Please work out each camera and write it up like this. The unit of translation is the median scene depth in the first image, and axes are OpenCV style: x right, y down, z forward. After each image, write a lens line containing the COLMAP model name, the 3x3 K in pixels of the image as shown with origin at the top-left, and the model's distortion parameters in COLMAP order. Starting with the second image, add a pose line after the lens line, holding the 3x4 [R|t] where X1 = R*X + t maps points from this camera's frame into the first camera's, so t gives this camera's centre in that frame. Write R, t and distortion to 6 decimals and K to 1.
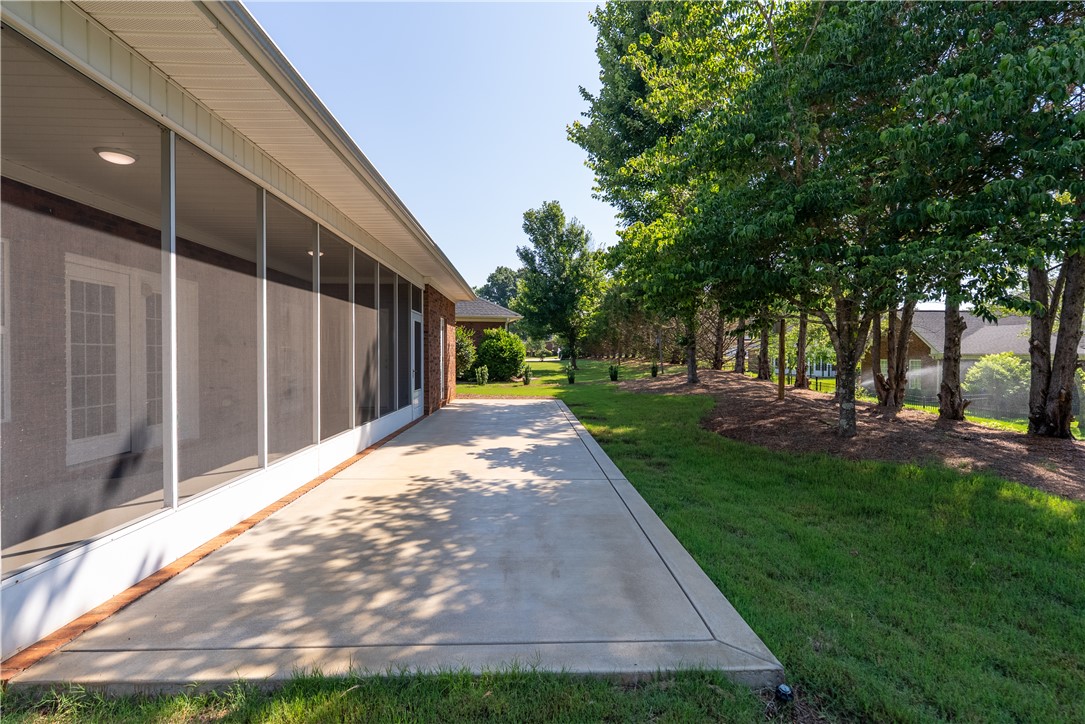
lens RADIAL K [[495.1, 0, 556.1], [0, 495.1, 359.7], [0, 0, 1]] dist [-0.005484, -0.000451]
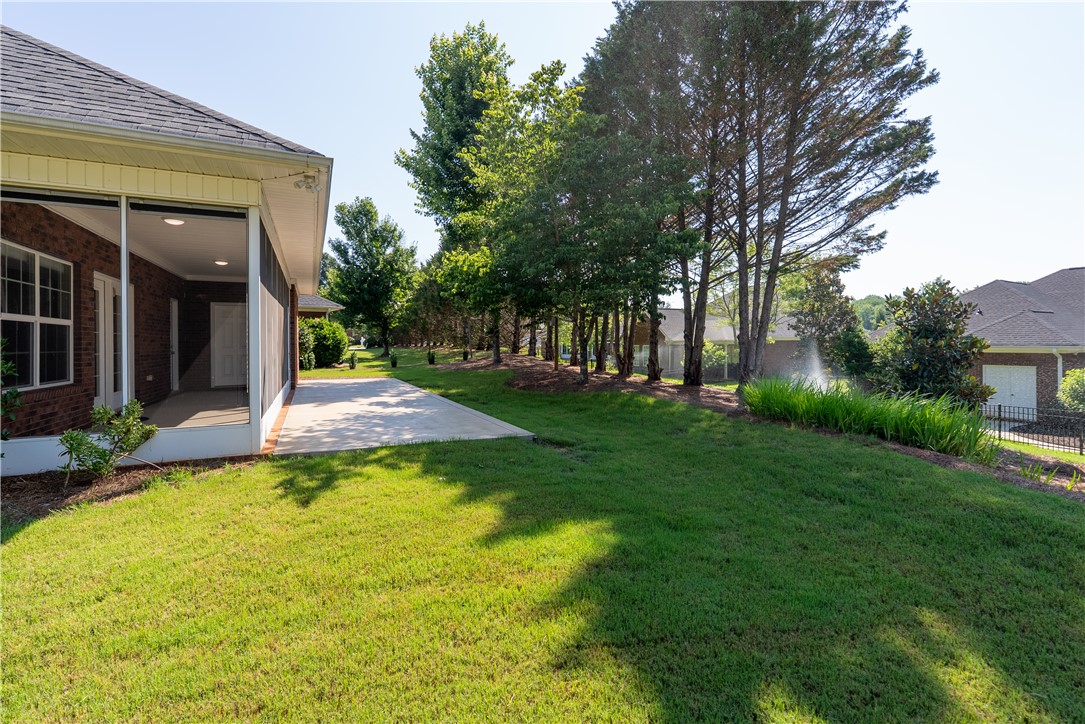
lens RADIAL K [[495.1, 0, 550.7], [0, 495.1, 345.3], [0, 0, 1]] dist [-0.005484, -0.000451]
pose [[0.926115, -0.005685, 0.377199, -0.084766], [0.008207, 0.999953, -0.005079, 0.007969], [-0.377153, 0.007799, 0.926118, -0.258611]]
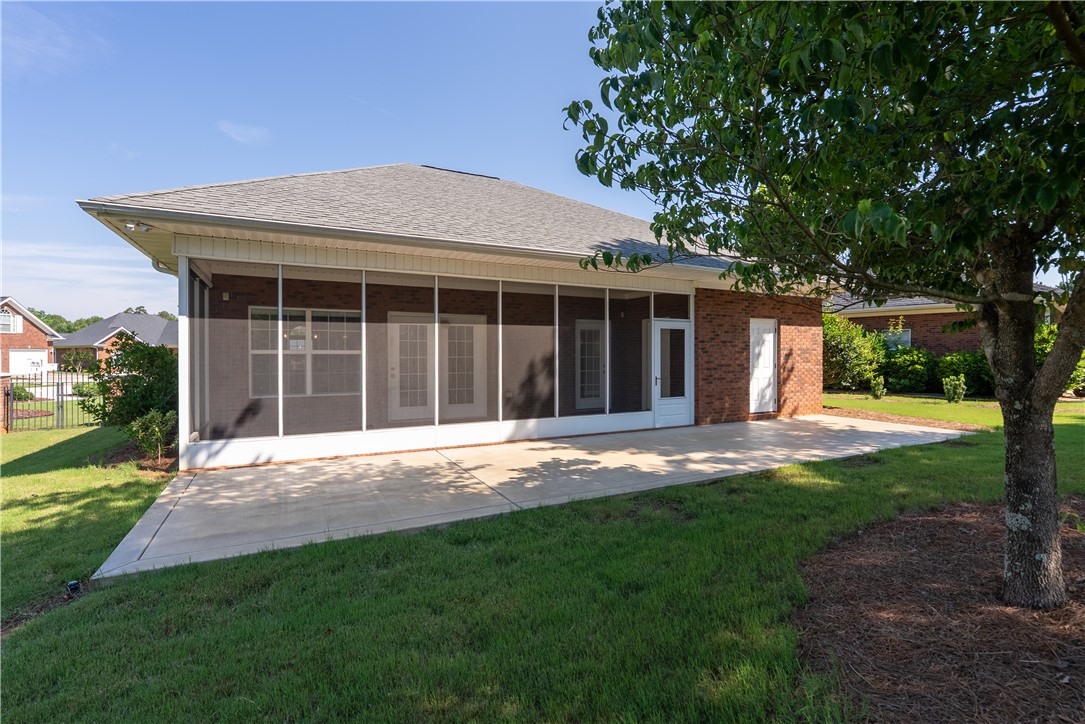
lens RADIAL K [[495.1, 0, 541.6], [0, 495.1, 358.4], [0, 0, 1]] dist [-0.005484, -0.000451]
pose [[0.415692, 0.002588, -0.909502, 0.315217], [-0.005427, 0.999985, 0.000364, -0.010196], [0.909489, 0.004785, 0.415700, 0.212113]]
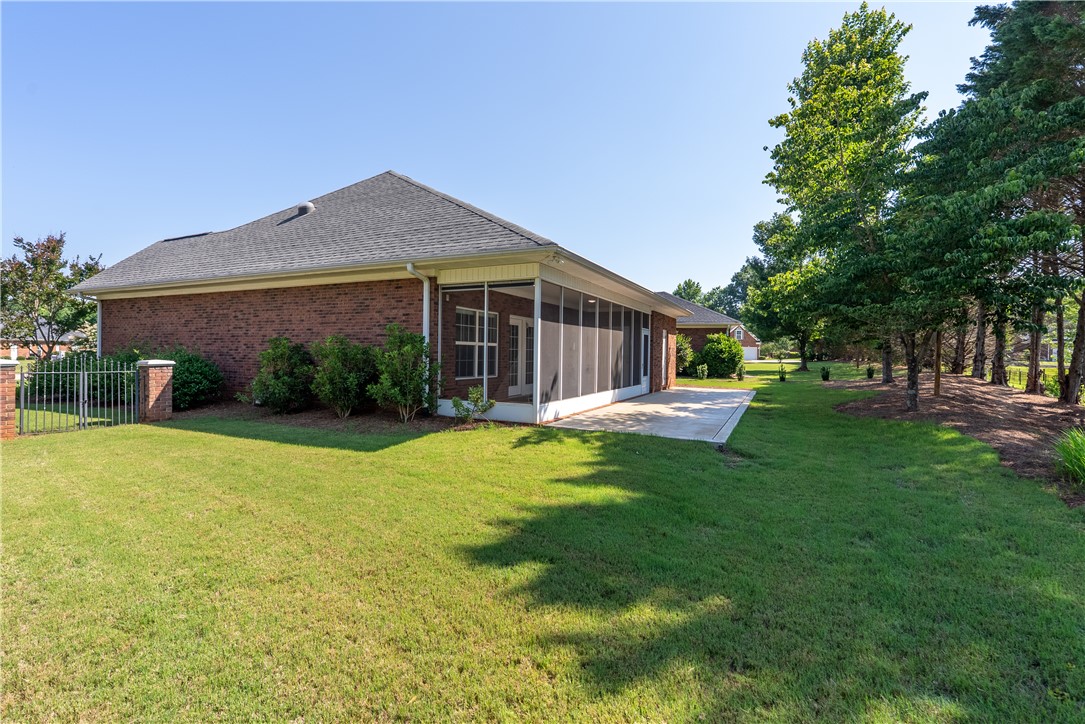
lens RADIAL K [[495.1, 0, 544.1], [0, 495.1, 360.5], [0, 0, 1]] dist [-0.005484, -0.000451]
pose [[0.874138, 0.019693, -0.485278, 0.135384], [-0.018621, 0.999802, 0.007031, 0.001608], [0.485320, 0.002890, 0.874332, -0.364373]]
